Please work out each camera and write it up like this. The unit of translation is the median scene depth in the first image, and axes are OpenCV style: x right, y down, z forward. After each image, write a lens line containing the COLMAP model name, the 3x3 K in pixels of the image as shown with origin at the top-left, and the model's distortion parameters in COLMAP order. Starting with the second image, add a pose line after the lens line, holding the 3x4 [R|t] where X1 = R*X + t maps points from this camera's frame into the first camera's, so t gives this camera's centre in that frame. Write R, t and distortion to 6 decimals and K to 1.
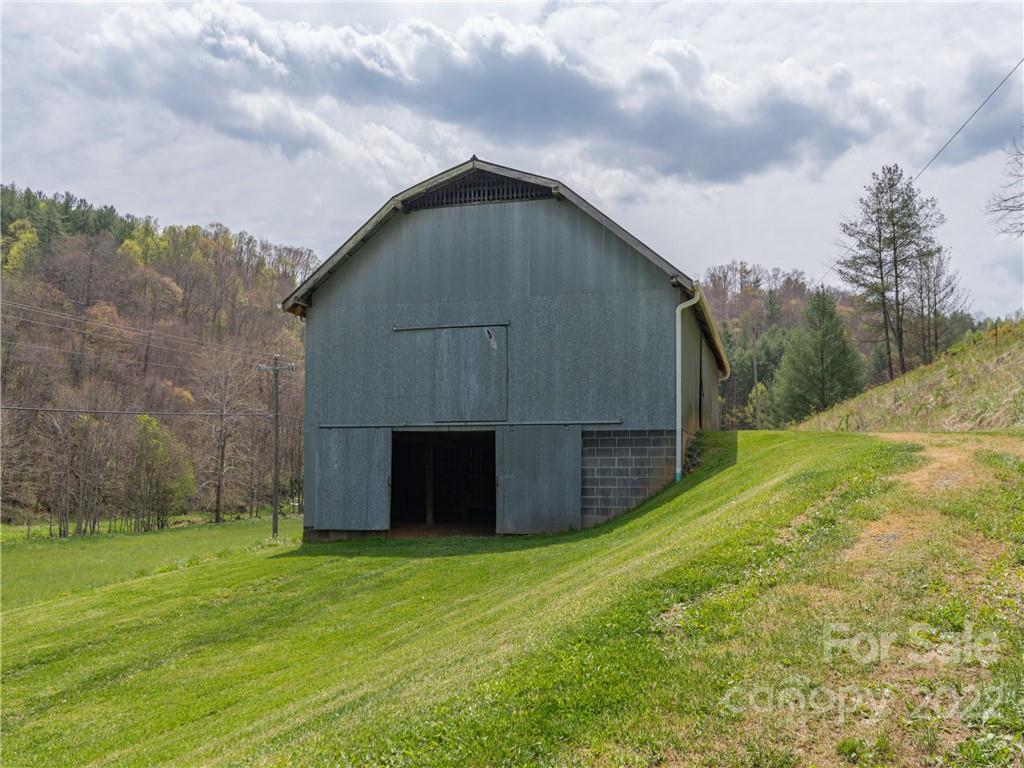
lens RADIAL K [[881.5, 0, 510.1], [0, 881.5, 422.2], [0, 0, 1]] dist [0.005026, 0.002467]
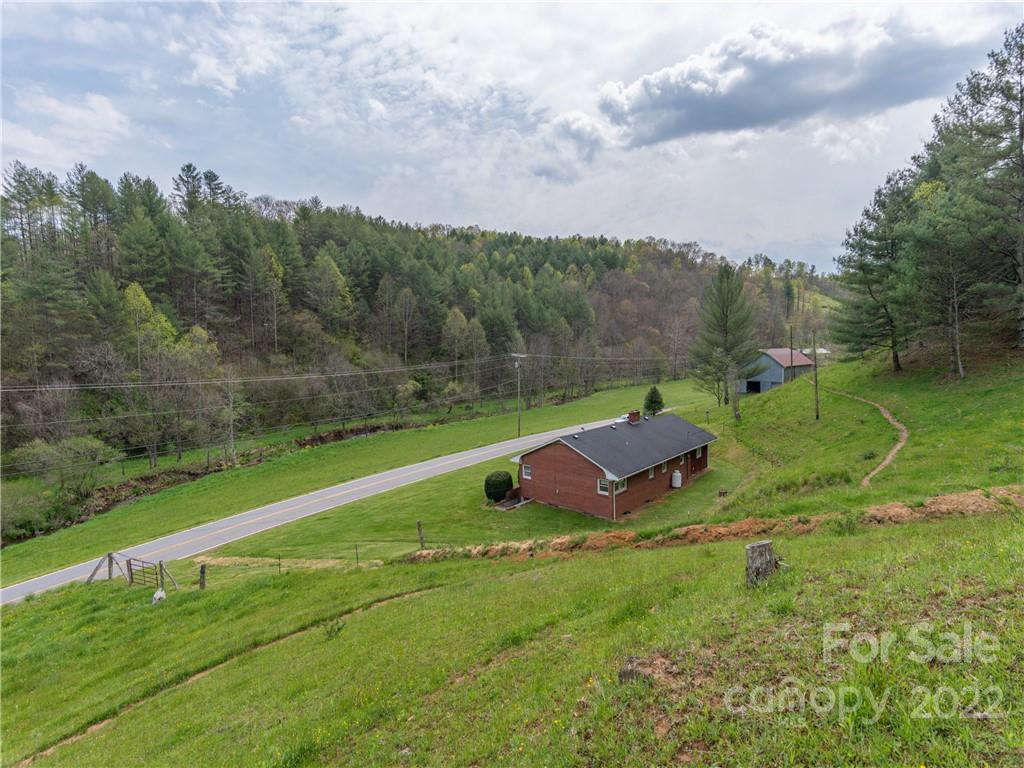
lens RADIAL K [[490.6, 0, 512.0], [0, 490.6, 384.0], [0, 0, 1]] dist [0.002898, 0.000124]
pose [[0.843862, 0.007384, -0.536510, 0.056754], [0.065600, 0.990984, 0.116820, -0.076897], [0.532535, -0.133775, 0.835769, -0.484960]]
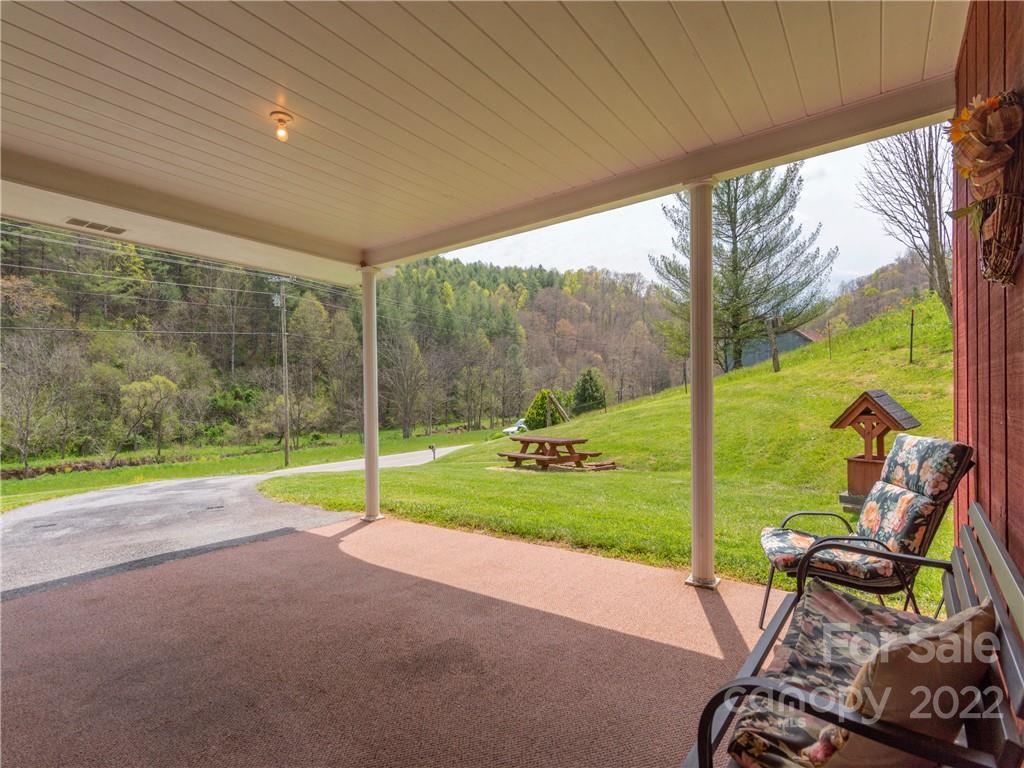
lens RADIAL K [[507.3, 0, 507.0], [0, 507.3, 392.7], [0, 0, 1]] dist [0.003175, 0.000152]
pose [[0.894170, -0.029506, -0.446754, -0.009156], [0.055047, 0.997501, 0.044295, -0.011414], [0.444330, -0.064200, 0.893560, -0.247796]]
